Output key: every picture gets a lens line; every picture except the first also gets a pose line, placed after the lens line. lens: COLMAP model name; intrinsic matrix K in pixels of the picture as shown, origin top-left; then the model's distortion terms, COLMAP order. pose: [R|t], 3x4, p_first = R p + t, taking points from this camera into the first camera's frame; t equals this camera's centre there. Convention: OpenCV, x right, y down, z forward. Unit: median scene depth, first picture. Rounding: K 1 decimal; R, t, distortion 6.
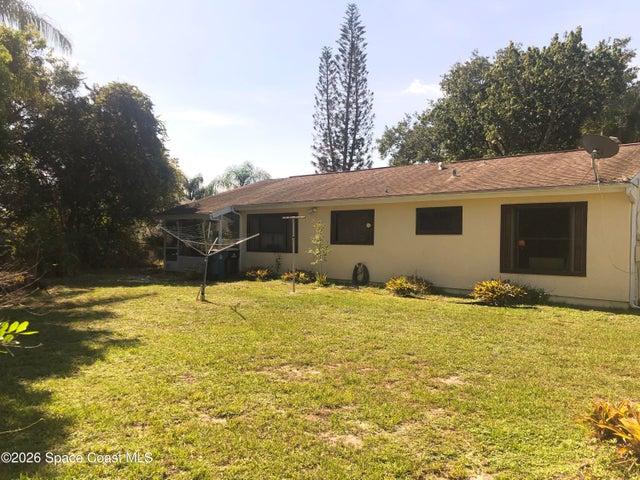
lens RADIAL K [[538.5, 0, 320.0], [0, 538.5, 240.0], [0, 0, 1]] dist [-0.001877, -0.002920]
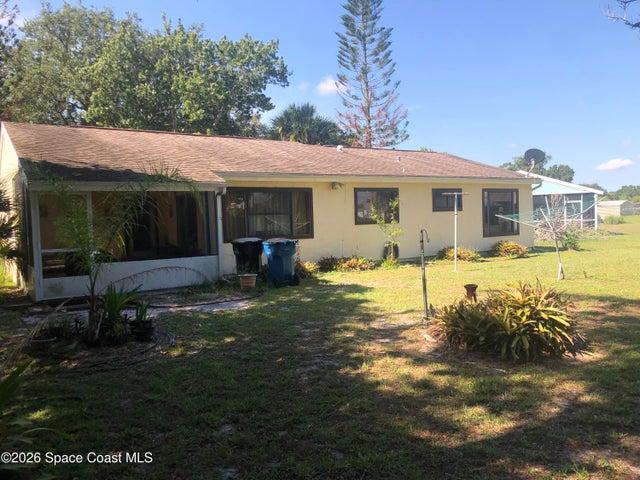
lens RADIAL K [[538.5, 0, 320.0], [0, 538.5, 240.0], [0, 0, 1]] dist [-0.001877, -0.002920]
pose [[0.263810, -0.053806, 0.963073, -0.937600], [0.039121, 0.998218, 0.045054, -0.010290], [-0.963781, 0.025791, 0.265445, 0.876488]]
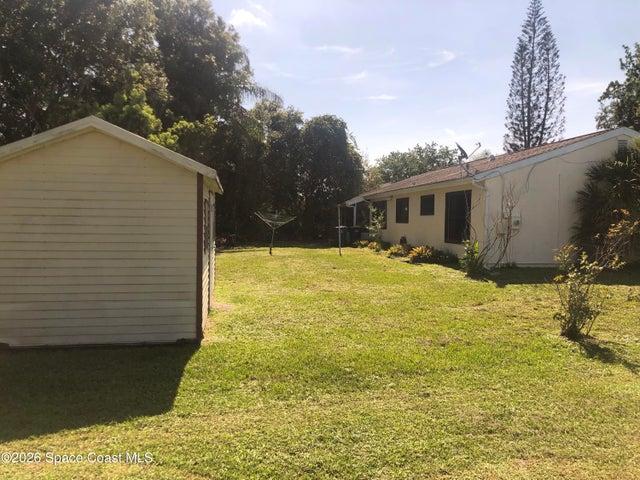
lens RADIAL K [[538.5, 0, 320.0], [0, 538.5, 240.0], [0, 0, 1]] dist [-0.001877, -0.002920]
pose [[0.753292, 0.009915, -0.657612, 0.843674], [0.019093, 0.999135, 0.036936, -0.002848], [0.657409, -0.040380, 0.752451, -0.203172]]
